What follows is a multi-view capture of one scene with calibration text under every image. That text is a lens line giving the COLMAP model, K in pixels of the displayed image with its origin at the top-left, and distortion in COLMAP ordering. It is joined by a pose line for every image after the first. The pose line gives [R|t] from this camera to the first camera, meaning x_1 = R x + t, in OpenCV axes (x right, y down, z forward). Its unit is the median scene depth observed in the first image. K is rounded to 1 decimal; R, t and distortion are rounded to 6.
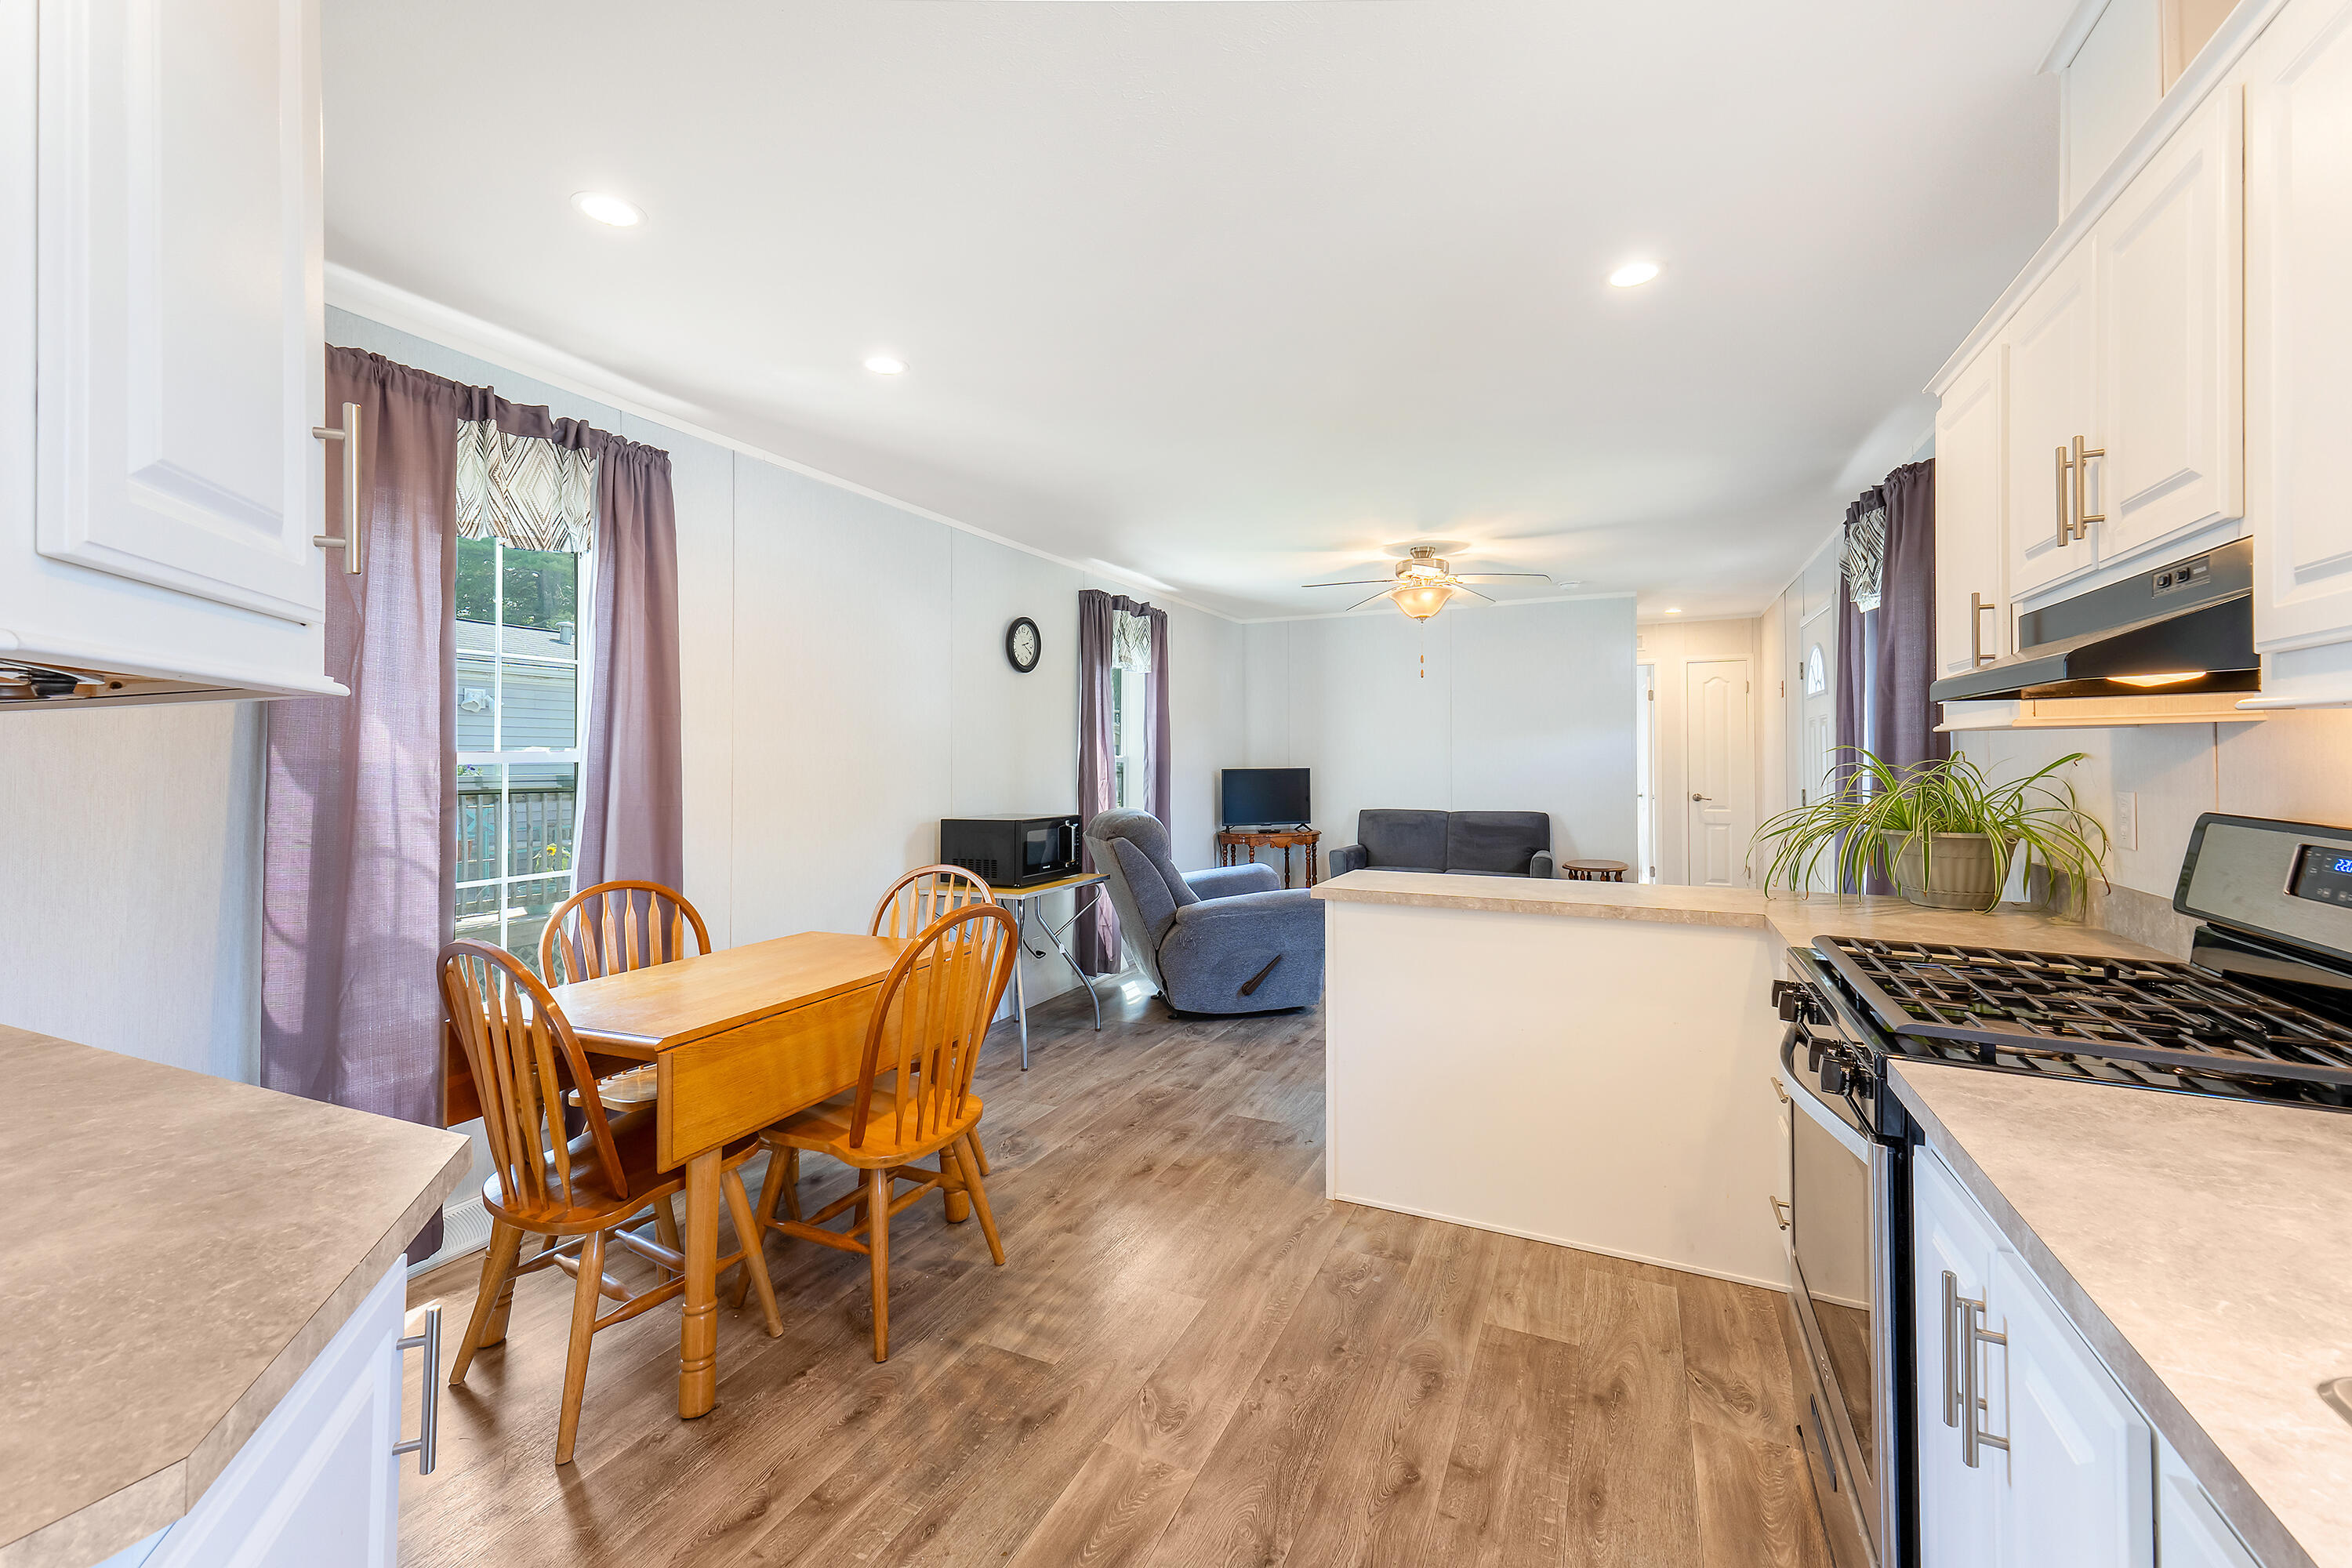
lens RADIAL K [[944.3, 0, 1162.8], [0, 944.3, 717.9], [0, 0, 1]] dist [0.032049, -0.003208]
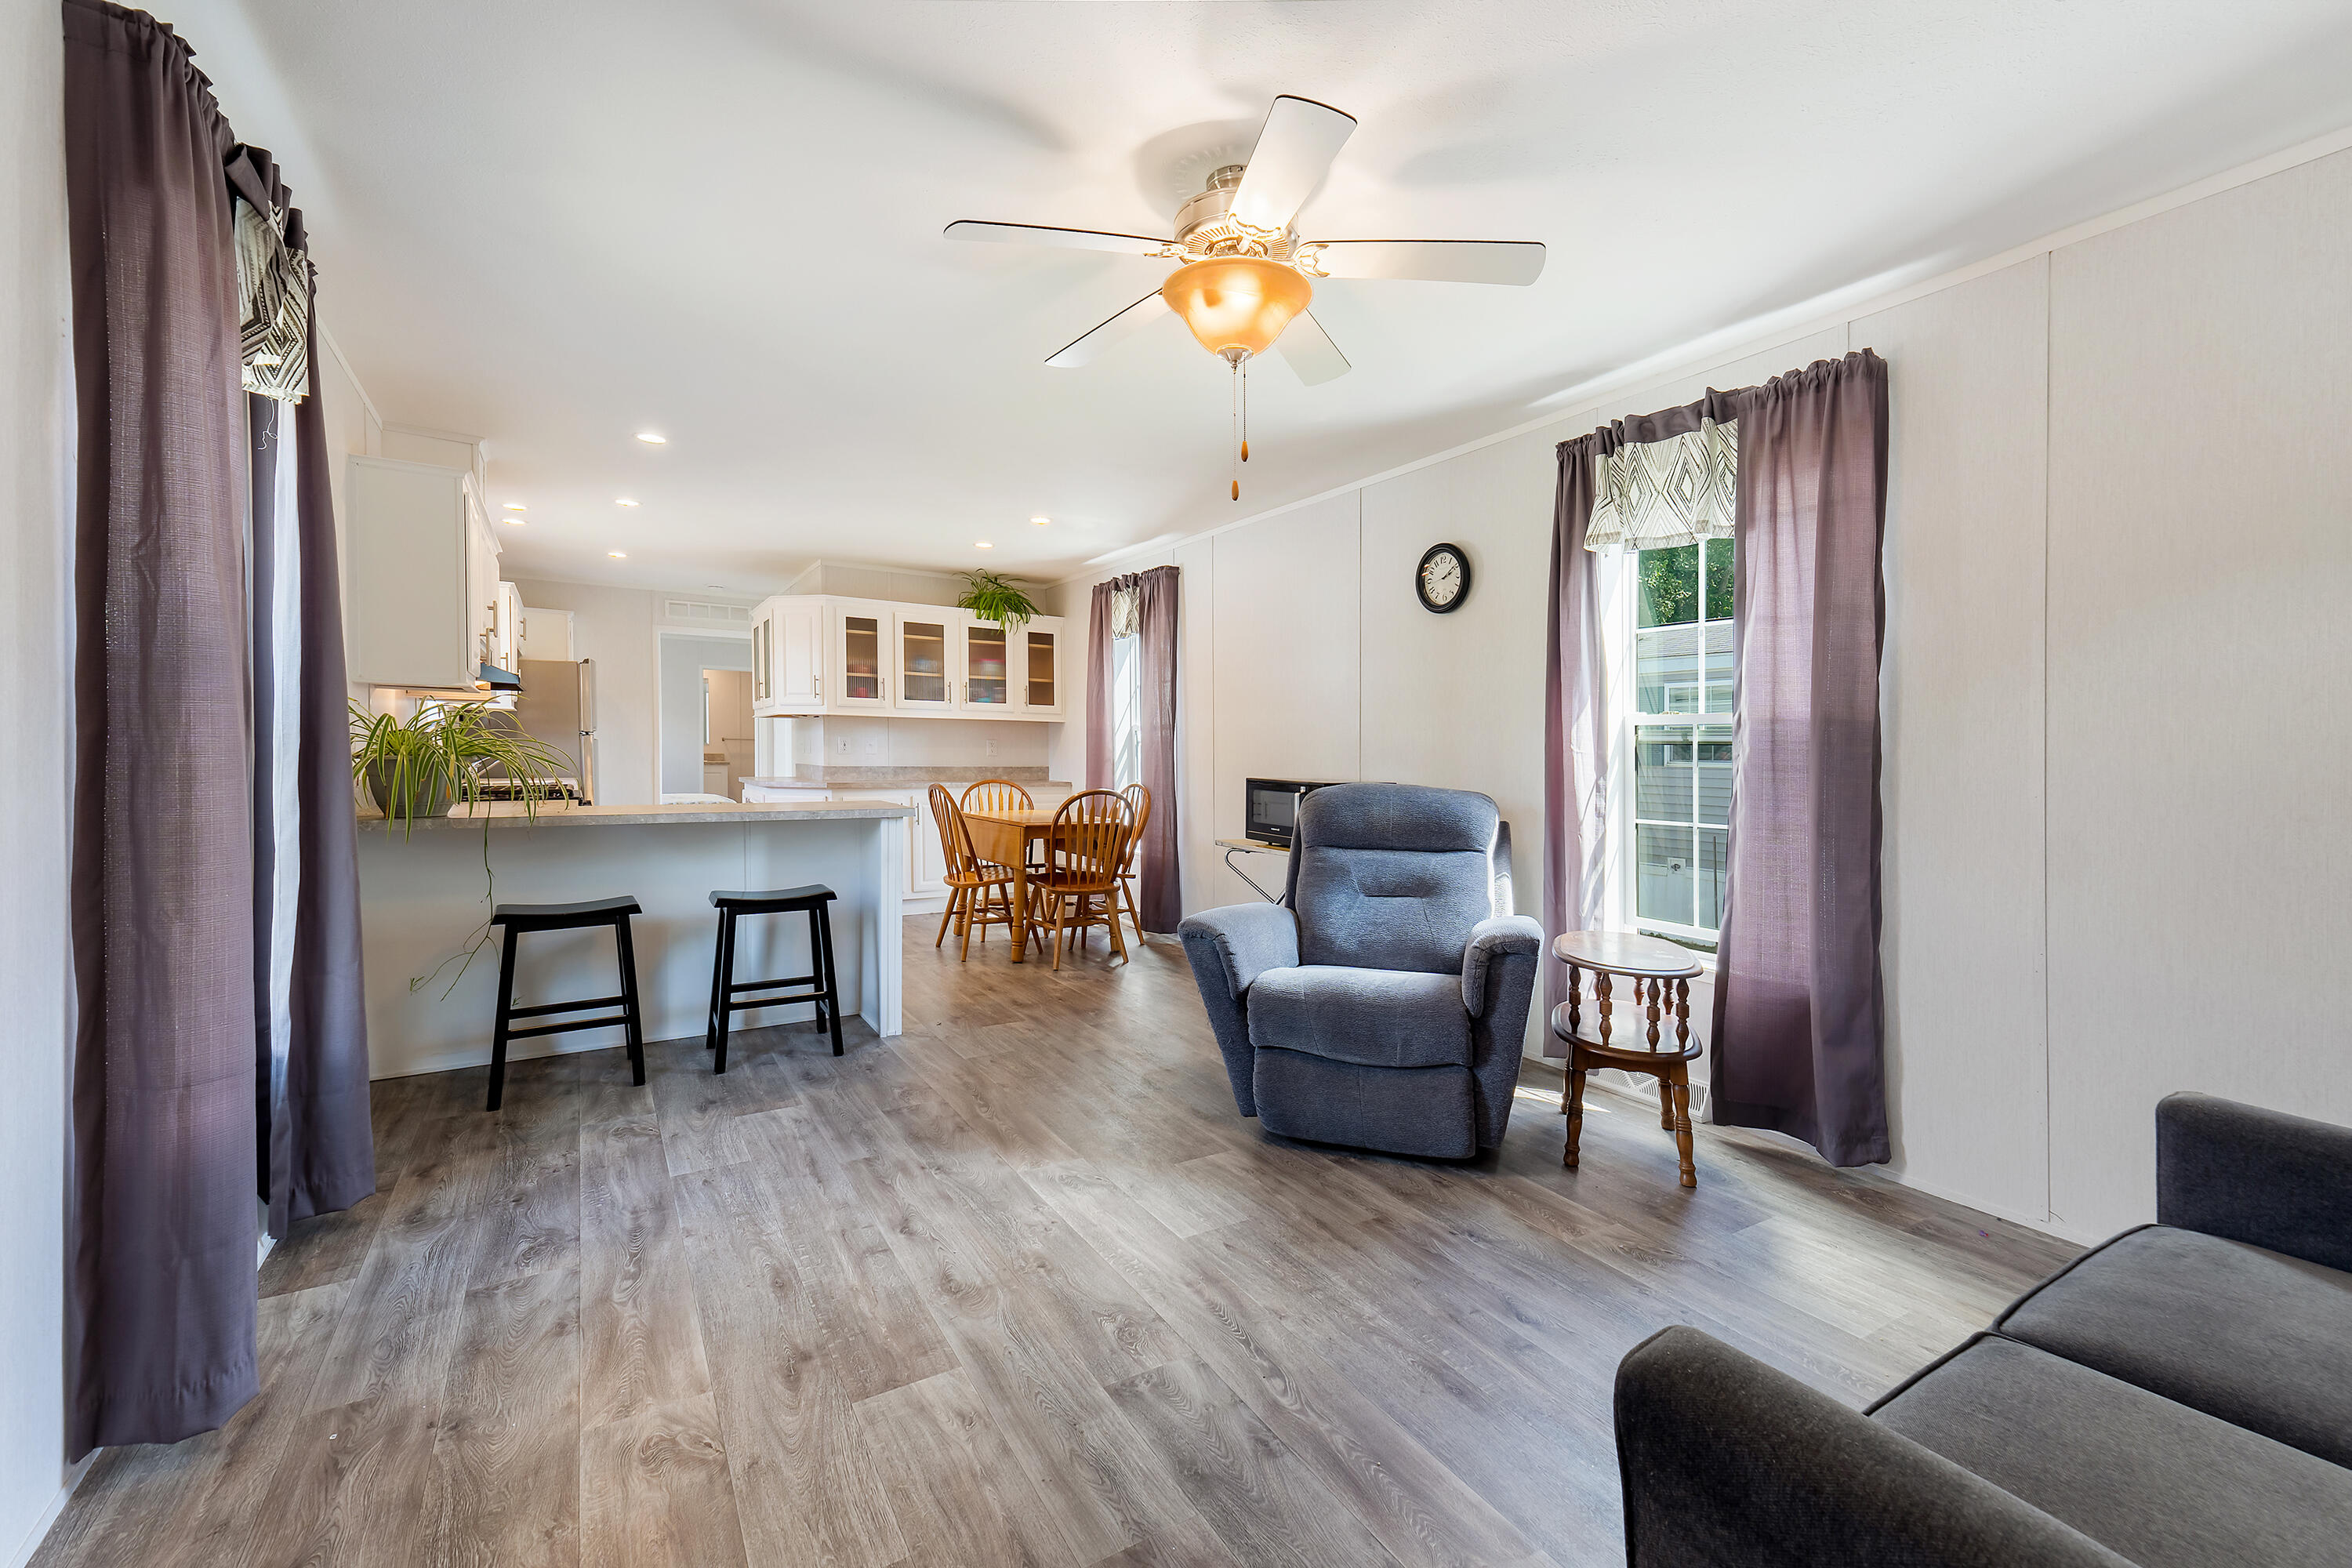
lens RADIAL K [[944.3, 0, 1132.9], [0, 944.3, 777.1], [0, 0, 1]] dist [0.032049, -0.003208]
pose [[-0.554042, 0.020439, -0.832238, 0.991805], [0.020344, 0.999732, 0.011009, 0.143279], [0.832240, -0.010832, -0.554310, 1.707235]]
